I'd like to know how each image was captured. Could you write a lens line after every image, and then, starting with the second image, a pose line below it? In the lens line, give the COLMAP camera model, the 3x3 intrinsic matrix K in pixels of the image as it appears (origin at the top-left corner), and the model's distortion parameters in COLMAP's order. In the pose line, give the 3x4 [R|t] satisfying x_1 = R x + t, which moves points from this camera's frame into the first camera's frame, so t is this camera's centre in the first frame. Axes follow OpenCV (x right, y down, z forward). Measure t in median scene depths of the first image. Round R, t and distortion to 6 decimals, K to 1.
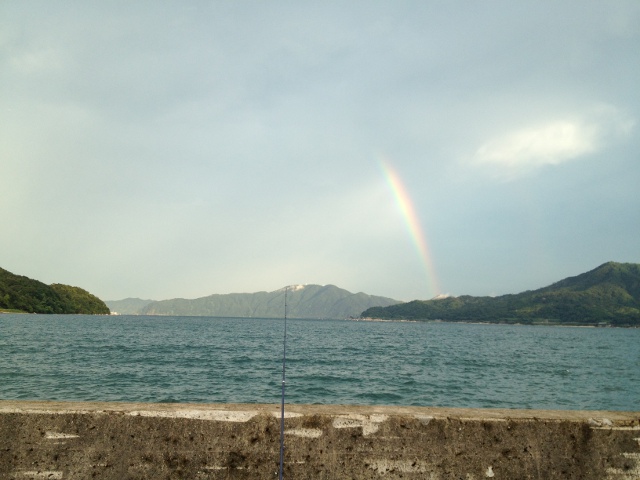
lens RADIAL K [[591.7, 0, 320.0], [0, 591.7, 240.0], [0, 0, 1]] dist [0.088871, -0.181148]
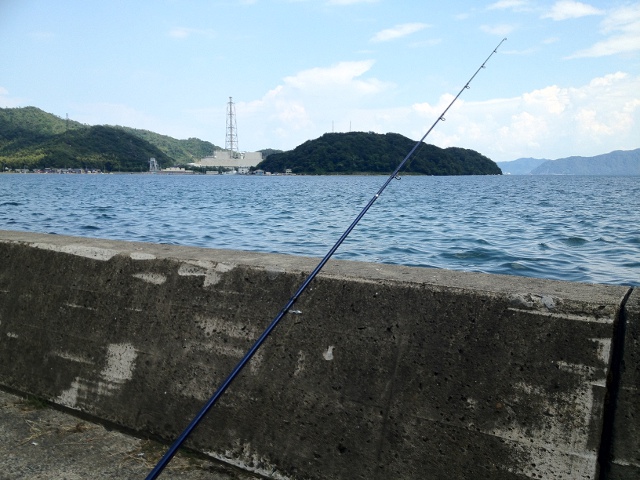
lens RADIAL K [[591.7, 0, 320.0], [0, 591.7, 240.0], [0, 0, 1]] dist [0.088871, -0.181148]
pose [[0.821646, 0.040926, -0.568527, 0.639184], [0.091292, 0.975095, 0.202130, 0.125777], [0.562640, -0.217981, 0.797446, 0.481675]]
